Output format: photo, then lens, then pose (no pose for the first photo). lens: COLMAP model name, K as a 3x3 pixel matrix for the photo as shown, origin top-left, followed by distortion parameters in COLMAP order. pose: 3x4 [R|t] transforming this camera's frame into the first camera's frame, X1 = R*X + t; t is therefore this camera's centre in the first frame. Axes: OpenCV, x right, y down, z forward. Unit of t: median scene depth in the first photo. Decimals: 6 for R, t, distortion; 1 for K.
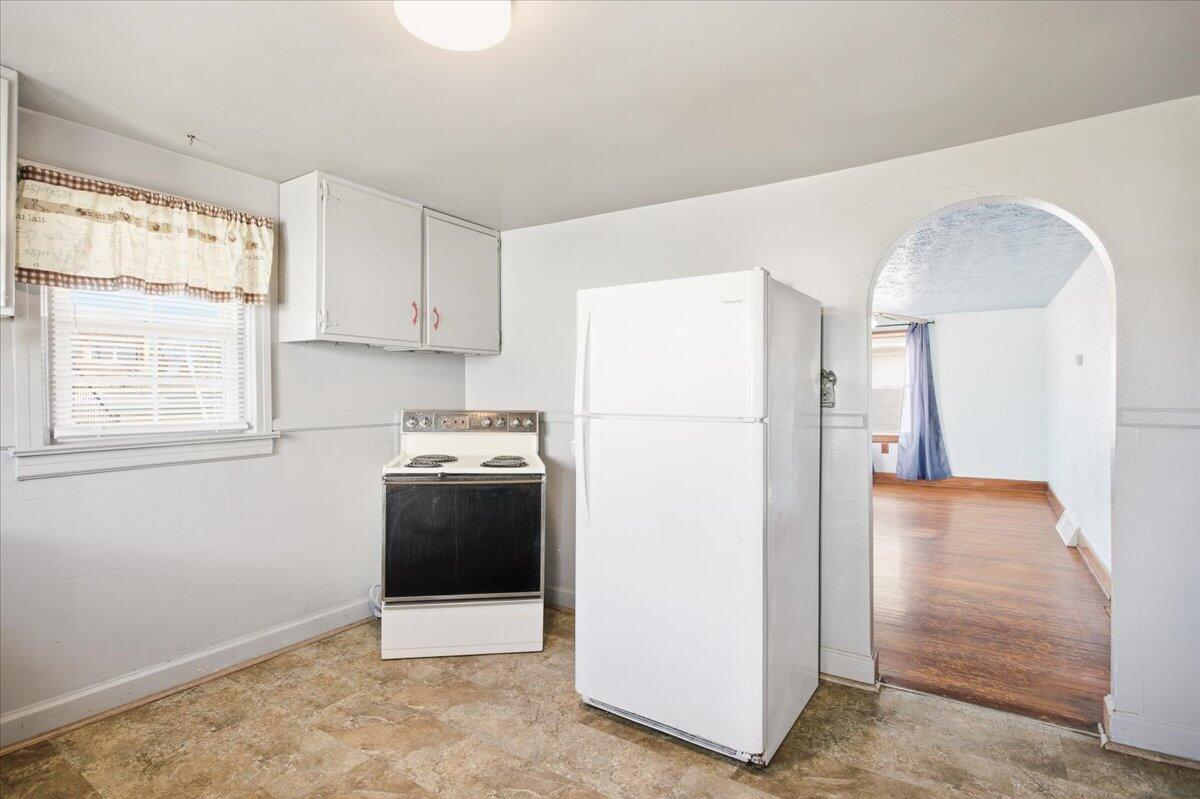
lens RADIAL K [[591.2, 0, 595.2], [0, 591.2, 391.7], [0, 0, 1]] dist [-0.002957, 0.000742]
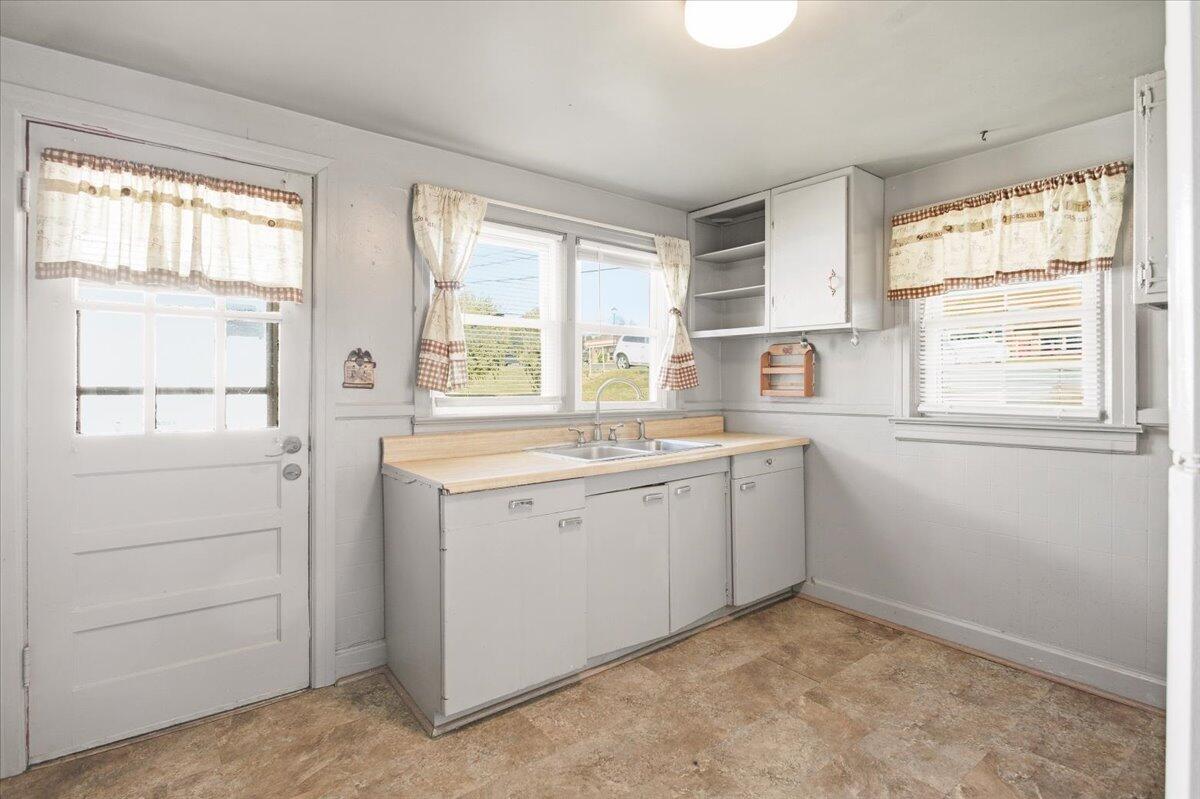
lens RADIAL K [[700.1, 0, 670.7], [0, 700.1, 377.3], [0, 0, 1]] dist [-0.004153, -0.001000]
pose [[-0.322540, -0.004292, -0.946546, 0.674217], [0.009737, 0.999922, -0.007851, 0.006560], [0.946506, -0.011749, -0.322473, 0.877513]]
